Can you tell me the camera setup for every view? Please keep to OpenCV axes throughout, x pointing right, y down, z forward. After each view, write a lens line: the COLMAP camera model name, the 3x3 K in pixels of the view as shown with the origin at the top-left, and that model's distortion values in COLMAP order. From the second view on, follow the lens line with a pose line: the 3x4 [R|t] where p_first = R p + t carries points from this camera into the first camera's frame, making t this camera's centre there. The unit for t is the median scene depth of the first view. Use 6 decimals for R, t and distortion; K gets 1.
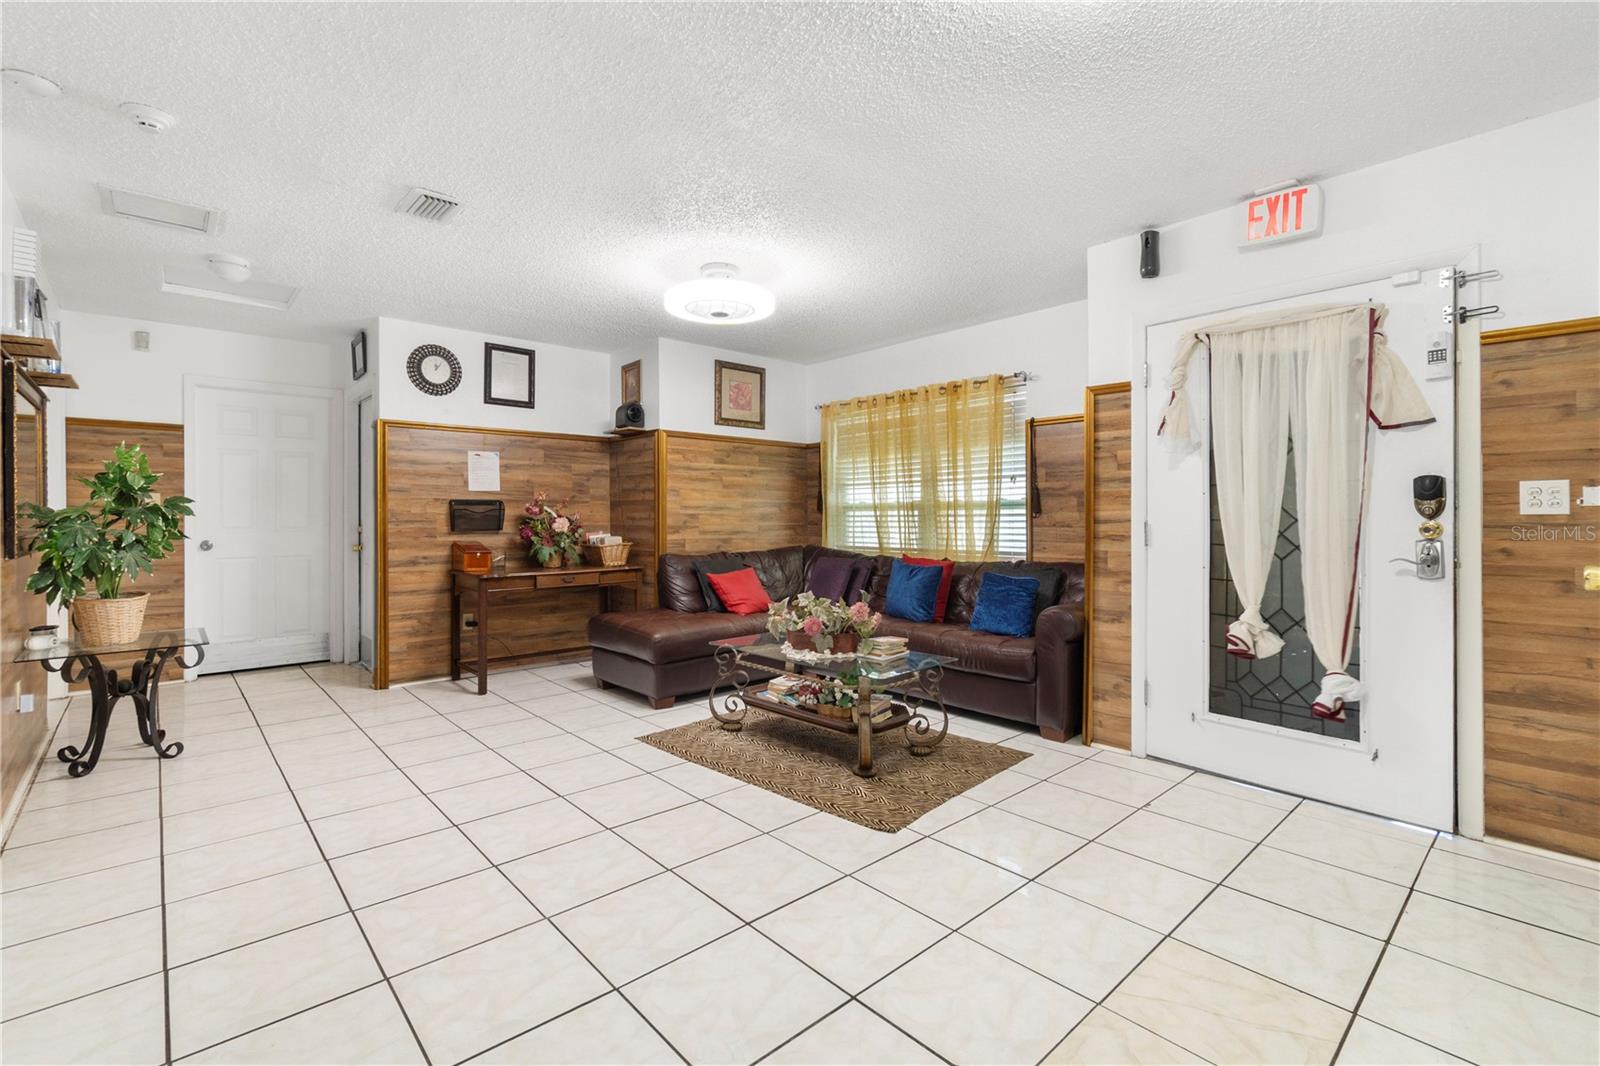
lens RADIAL K [[721.6, 0, 768.4], [0, 721.6, 508.2], [0, 0, 1]] dist [0.002820, 0.000408]
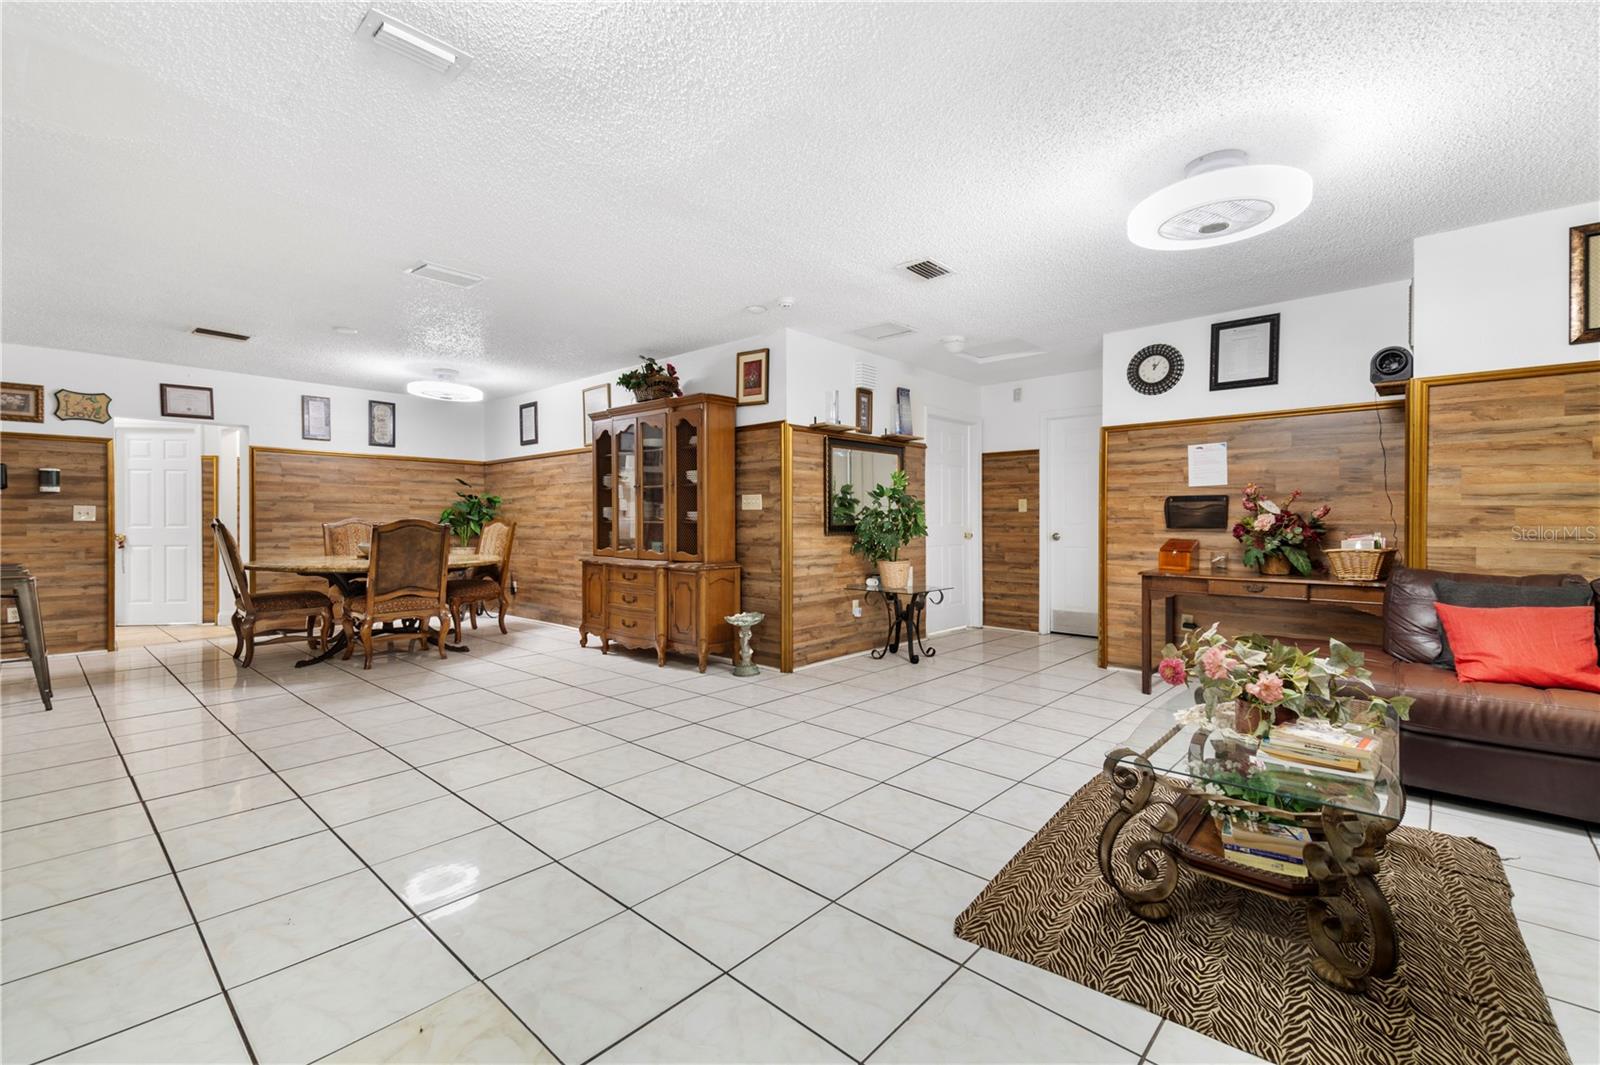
lens RADIAL K [[721.6, 0, 847.2], [0, 721.6, 521.4], [0, 0, 1]] dist [0.002820, 0.000408]
pose [[0.098541, 0.002260, -0.995130, 0.505276], [0.009409, 0.999951, 0.003203, 0.015225], [0.995089, -0.009678, 0.098515, 0.465766]]
